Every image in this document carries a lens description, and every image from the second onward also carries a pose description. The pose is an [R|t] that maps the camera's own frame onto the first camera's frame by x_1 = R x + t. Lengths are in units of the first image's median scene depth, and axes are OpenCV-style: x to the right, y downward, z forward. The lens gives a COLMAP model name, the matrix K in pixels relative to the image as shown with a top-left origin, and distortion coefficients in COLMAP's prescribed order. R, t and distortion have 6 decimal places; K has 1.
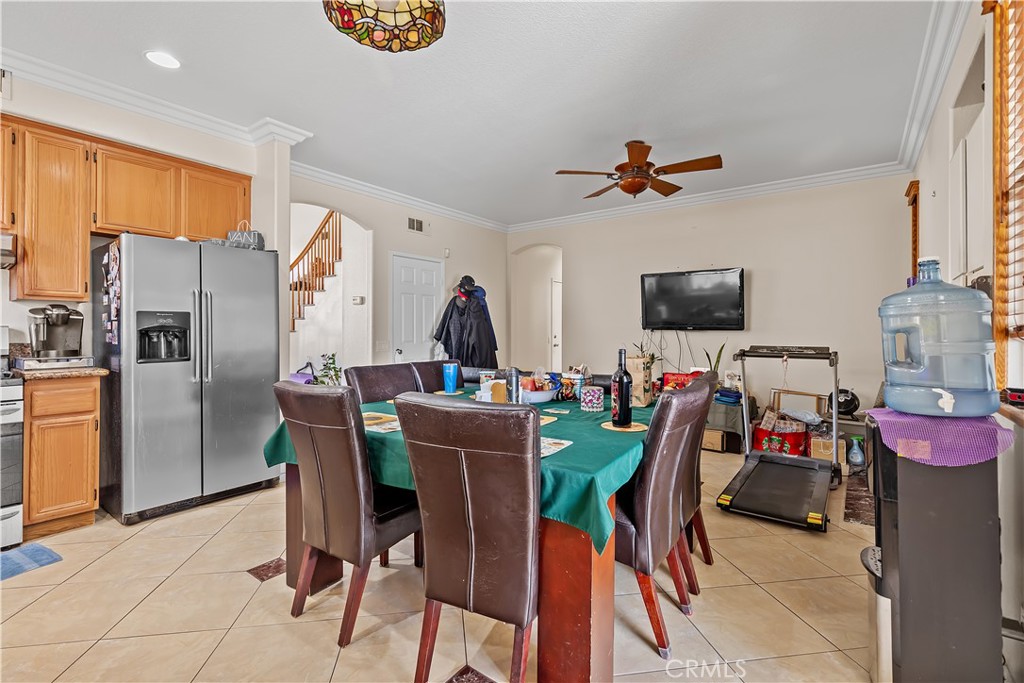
lens RADIAL K [[462.9, 0, 506.9], [0, 462.9, 328.4], [0, 0, 1]] dist [0.008277, -0.000146]
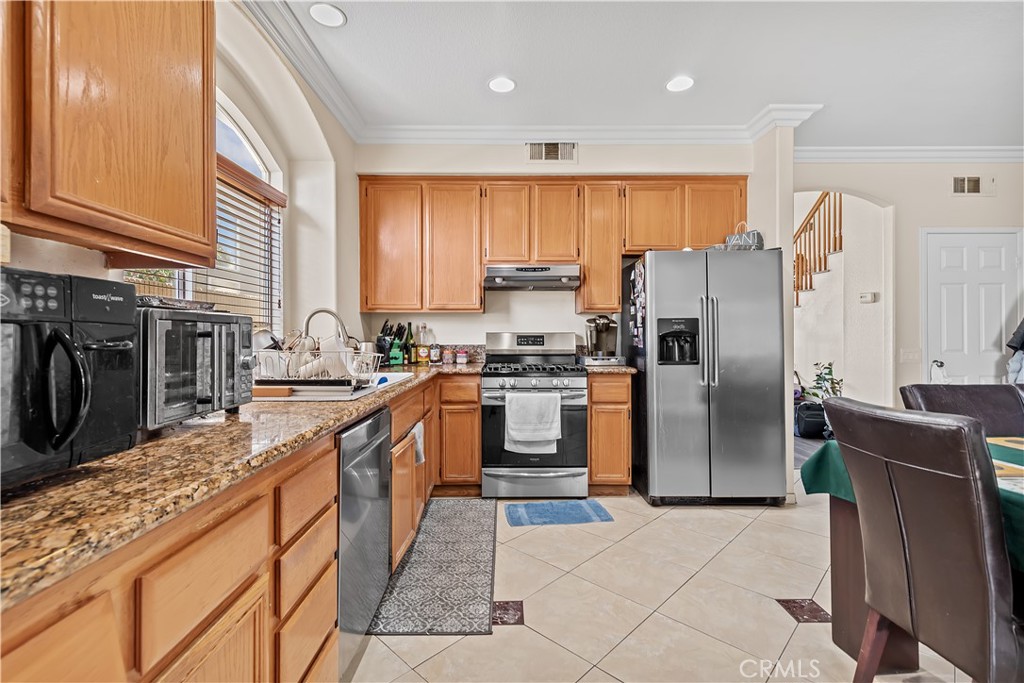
lens RADIAL K [[459.8, 0, 509.8], [0, 459.8, 336.9], [0, 0, 1]] dist [0.012257, -0.000761]
pose [[0.615329, 0.001183, -0.788269, -0.129161], [0.005307, 0.999970, 0.005644, -0.000724], [0.788252, -0.007657, 0.615305, 0.027556]]
